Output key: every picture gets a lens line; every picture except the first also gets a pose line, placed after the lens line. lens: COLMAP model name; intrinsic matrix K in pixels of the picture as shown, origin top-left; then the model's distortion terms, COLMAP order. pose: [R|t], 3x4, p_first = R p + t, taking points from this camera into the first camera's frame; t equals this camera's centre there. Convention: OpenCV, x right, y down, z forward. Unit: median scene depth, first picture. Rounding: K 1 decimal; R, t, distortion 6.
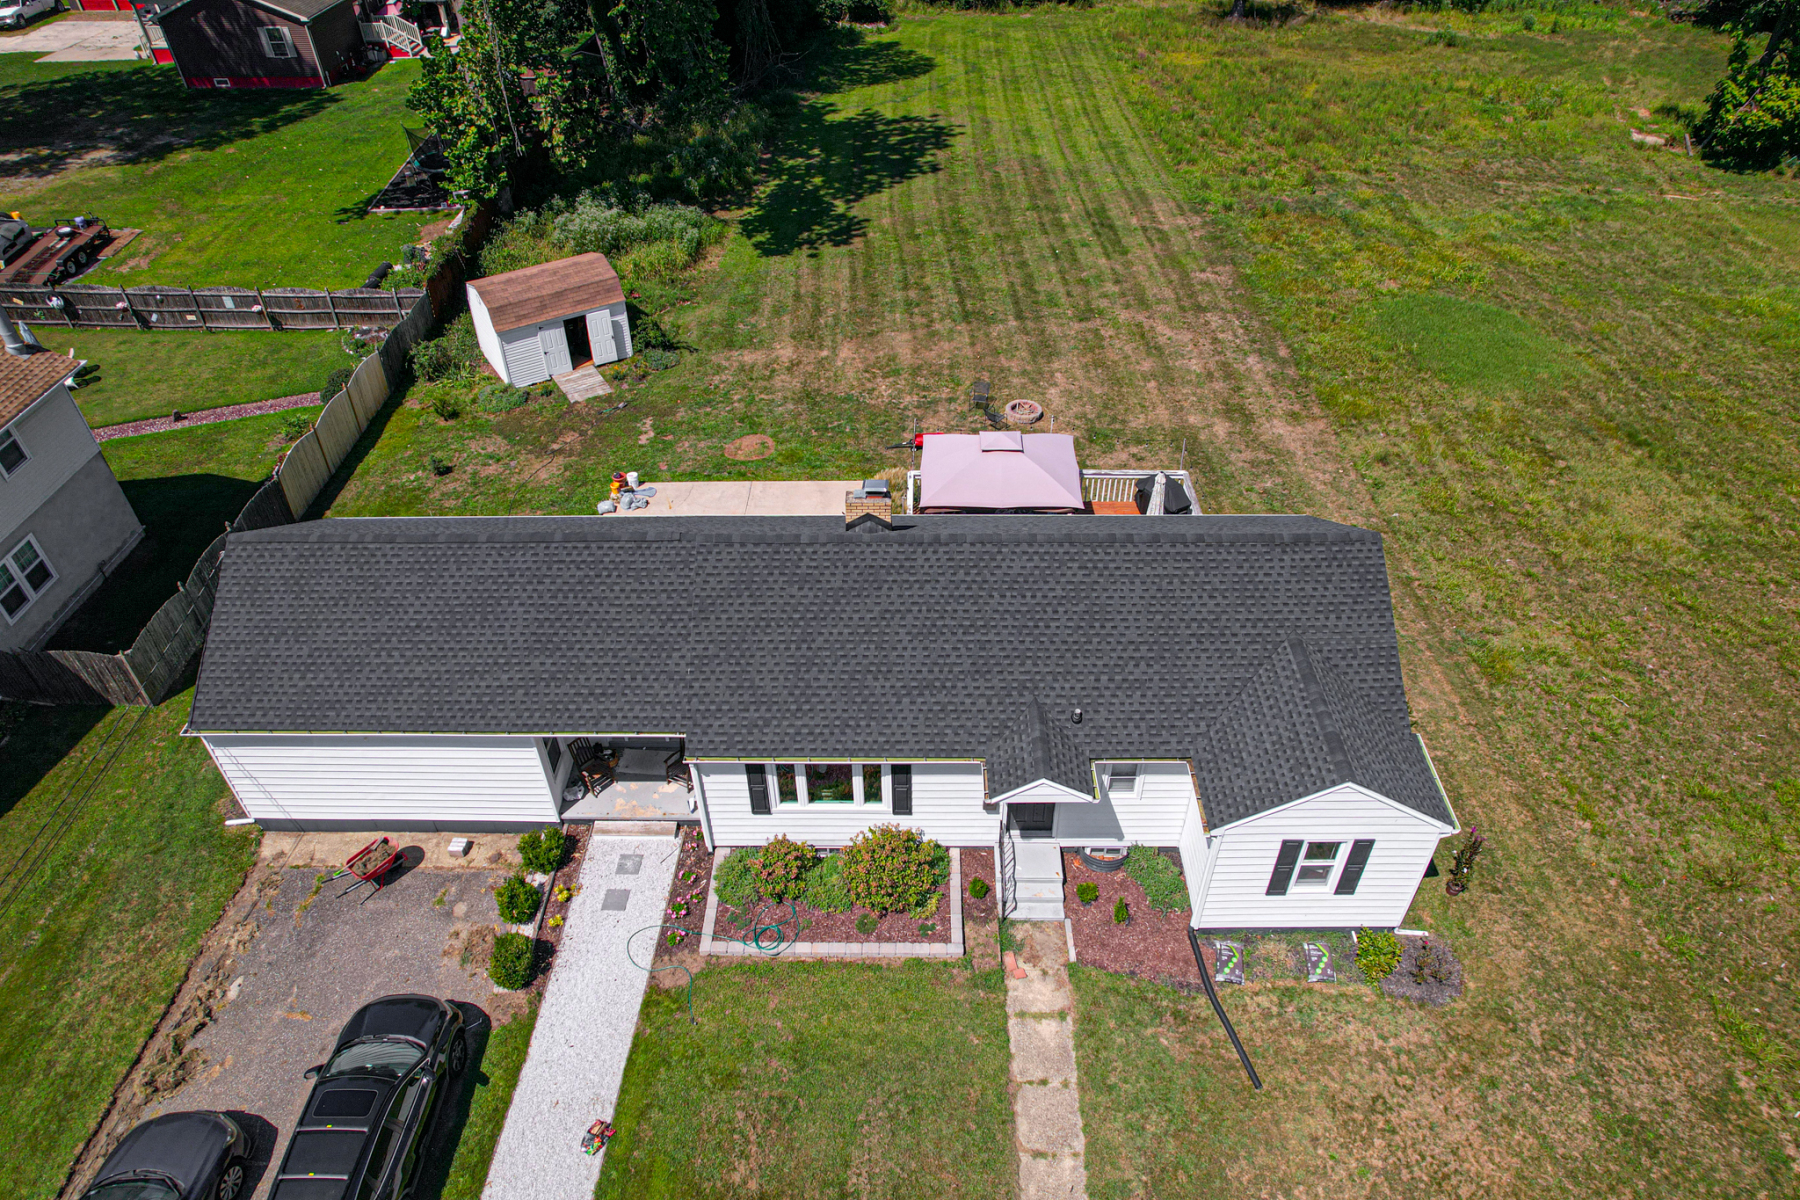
lens RADIAL K [[1148.3, 0, 905.4], [0, 1148.3, 600.3], [0, 0, 1]] dist [-0.073559, 0.064210]
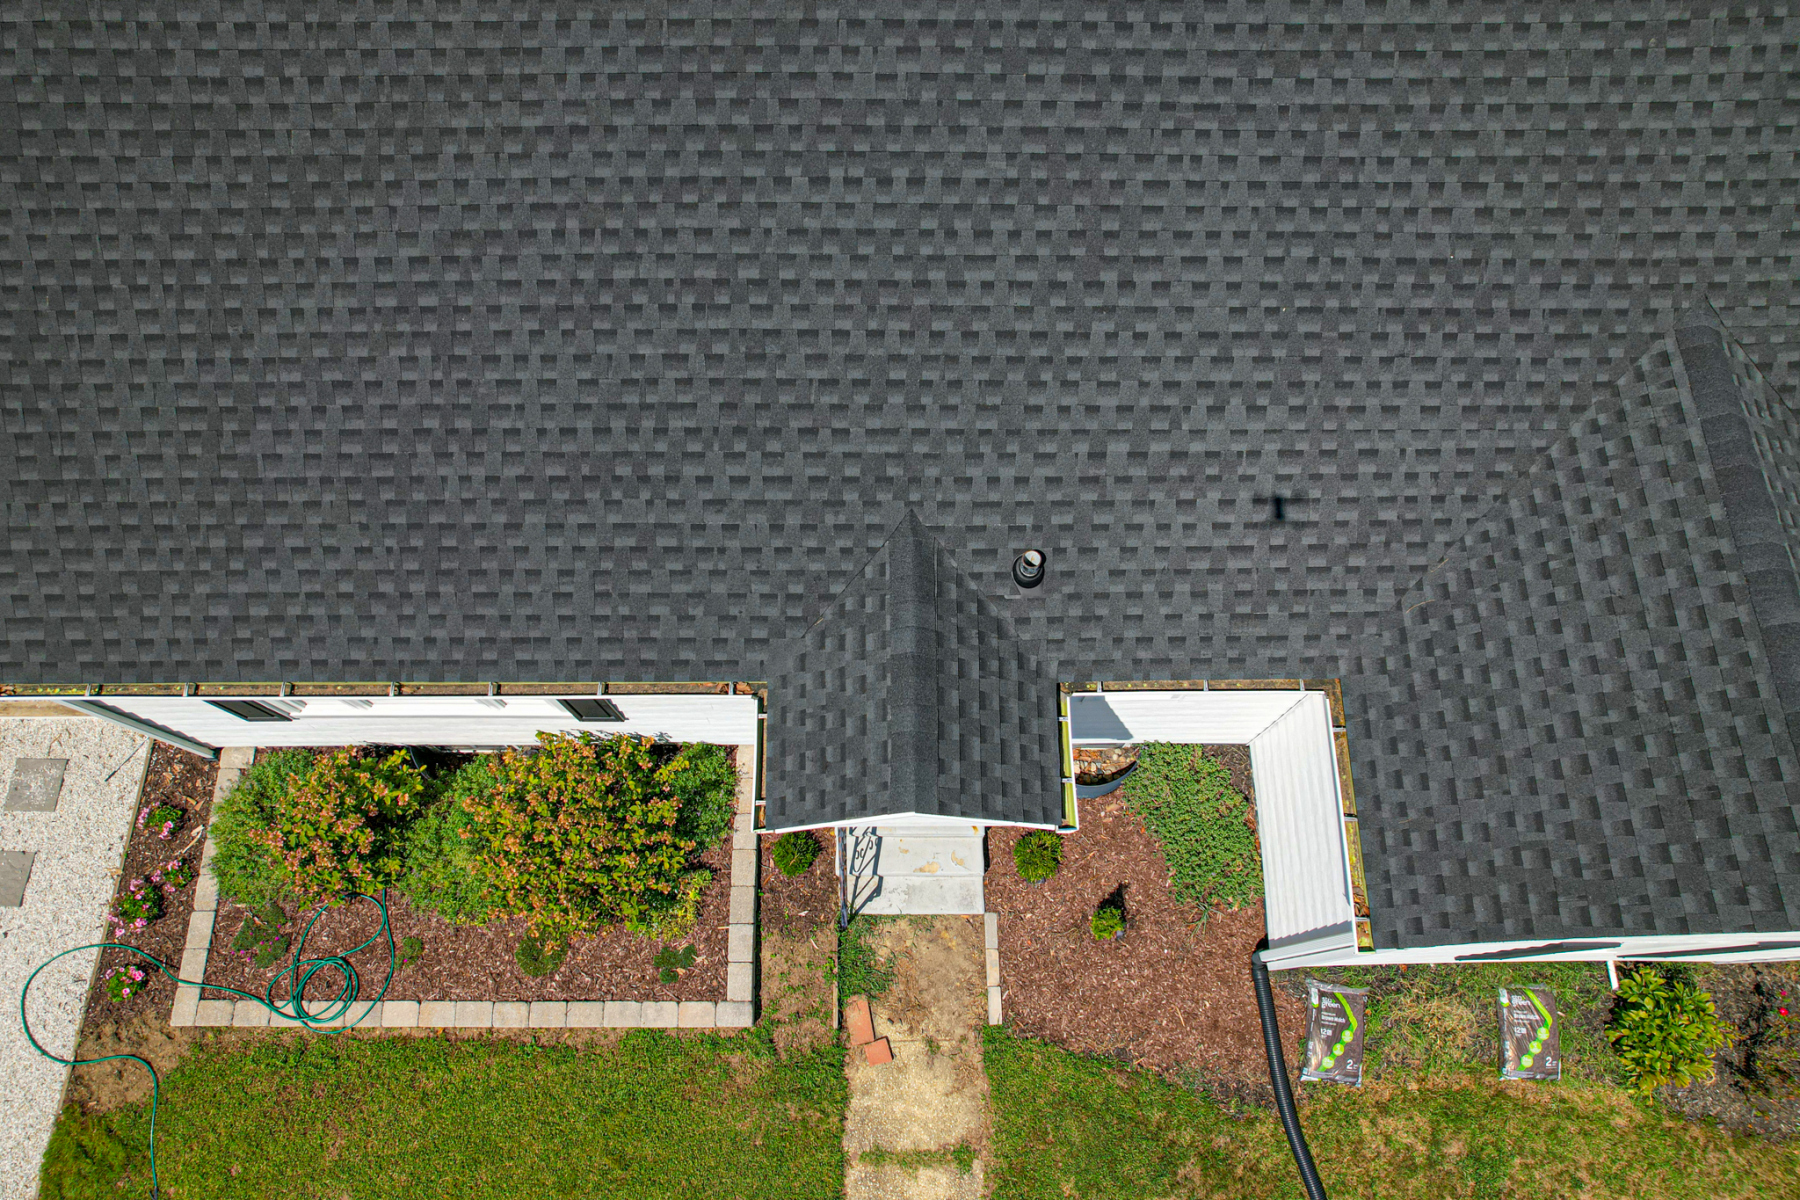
lens RADIAL K [[1181.1, 0, 906.7], [0, 1181.1, 608.9], [0, 0, 1]] dist [-0.088071, 0.084448]
pose [[0.999785, -0.011862, 0.017007, 0.097868], [0.001479, 0.858897, 0.512146, -0.064066], [-0.020682, -0.512010, 0.858730, 0.633147]]
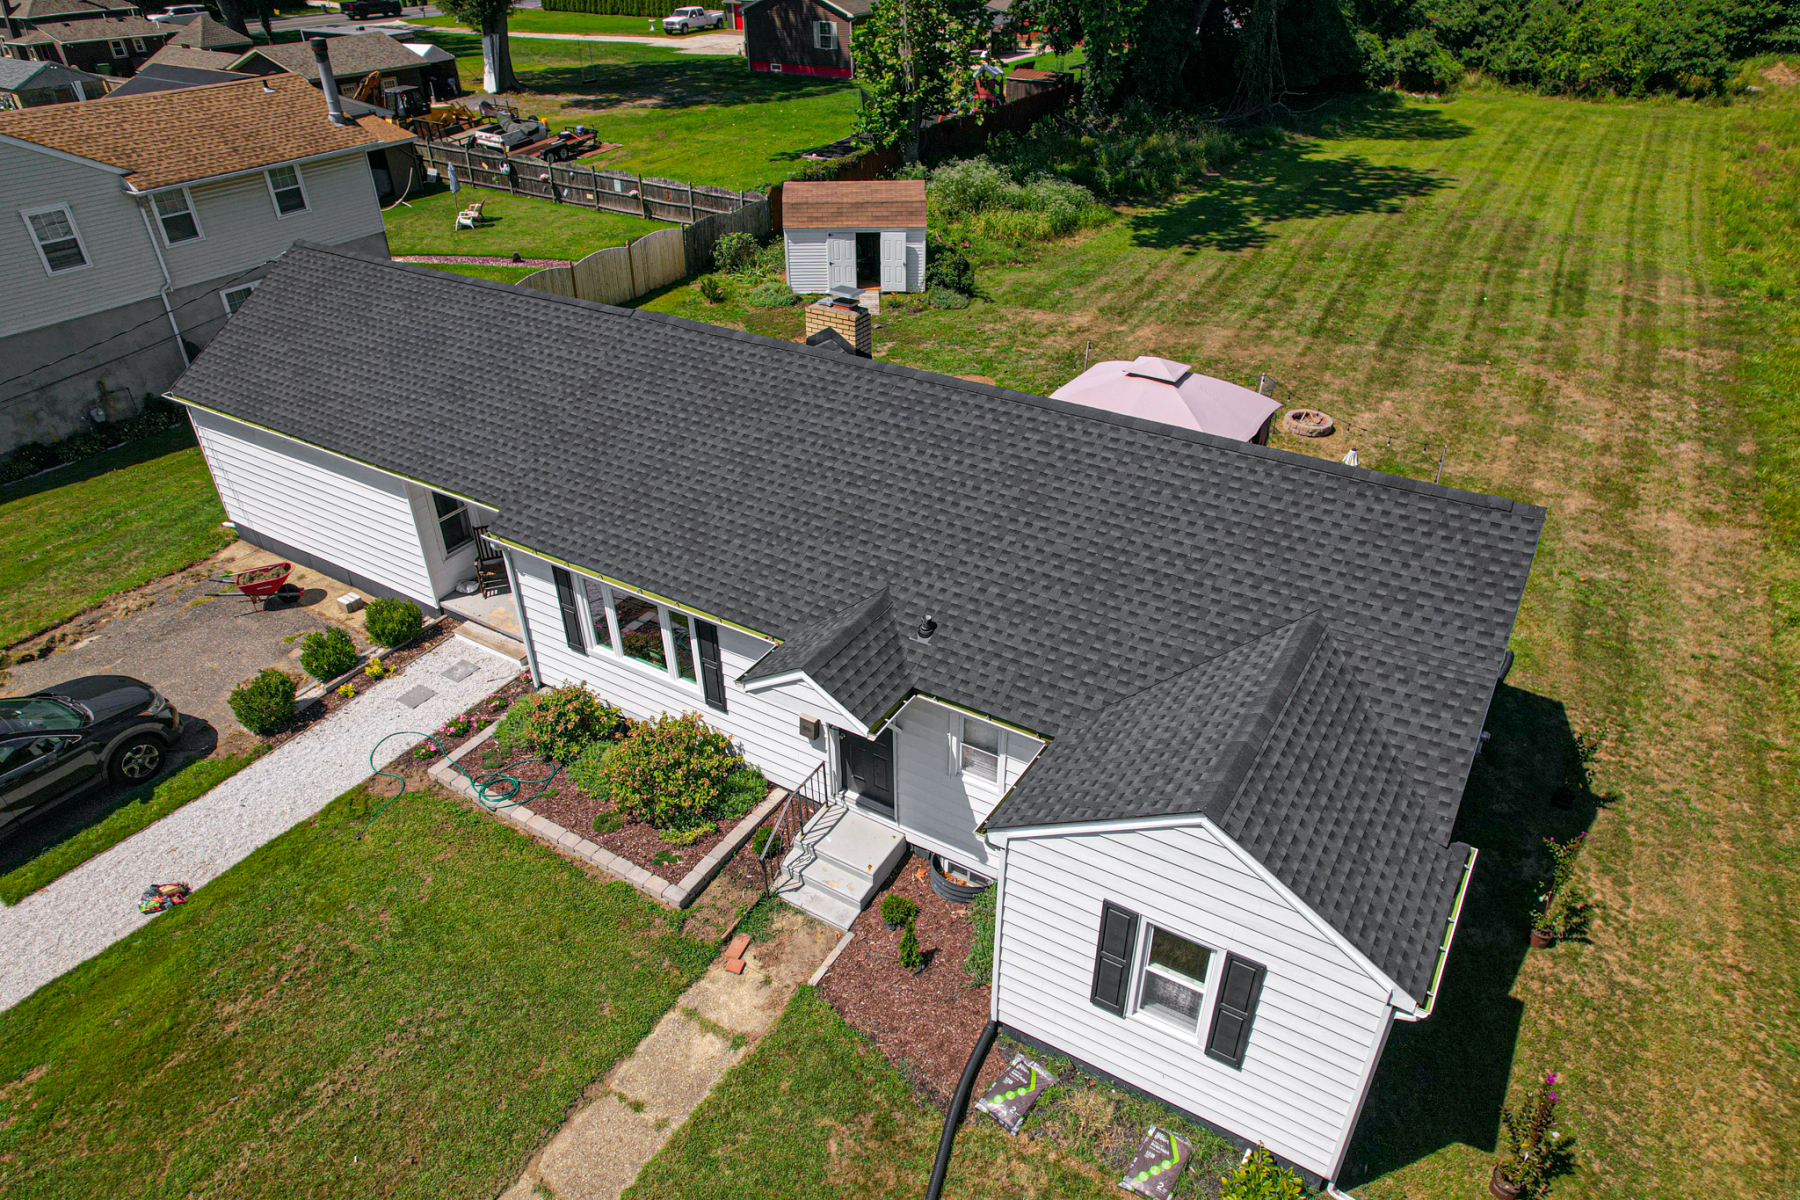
lens RADIAL K [[1150.2, 0, 906.6], [0, 1150.2, 603.4], [0, 0, 1]] dist [-0.080661, 0.072357]
pose [[0.858881, 0.281615, -0.427805, 0.384957], [-0.326206, 0.944722, -0.033016, 0.104748], [0.394859, 0.167909, 0.903268, 0.363140]]
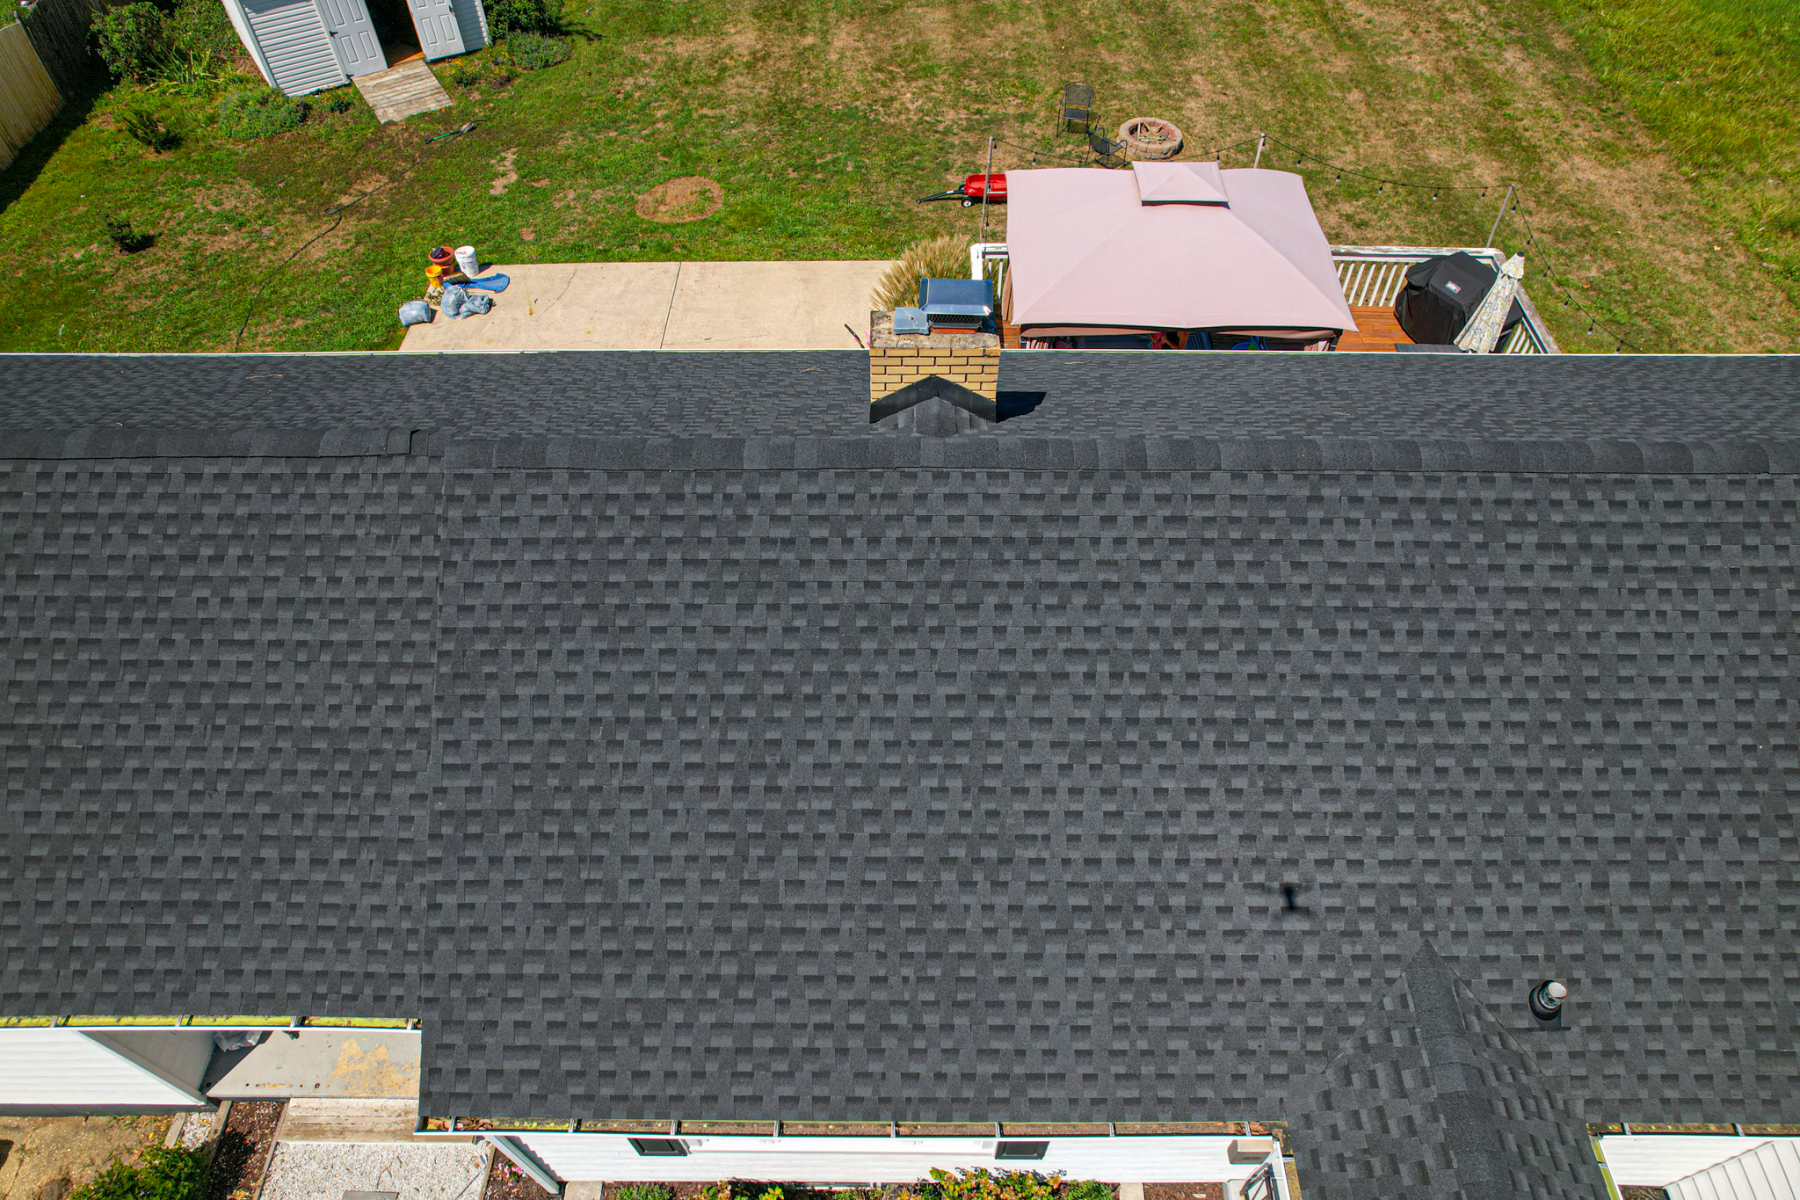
lens RADIAL K [[1150.2, 0, 906.6], [0, 1150.2, 603.4], [0, 0, 1]] dist [-0.080661, 0.072357]
pose [[0.999960, -0.000559, 0.008964, -0.043756], [-0.001232, 0.980098, 0.198511, -0.076928], [-0.008897, -0.198514, 0.980058, 0.634527]]
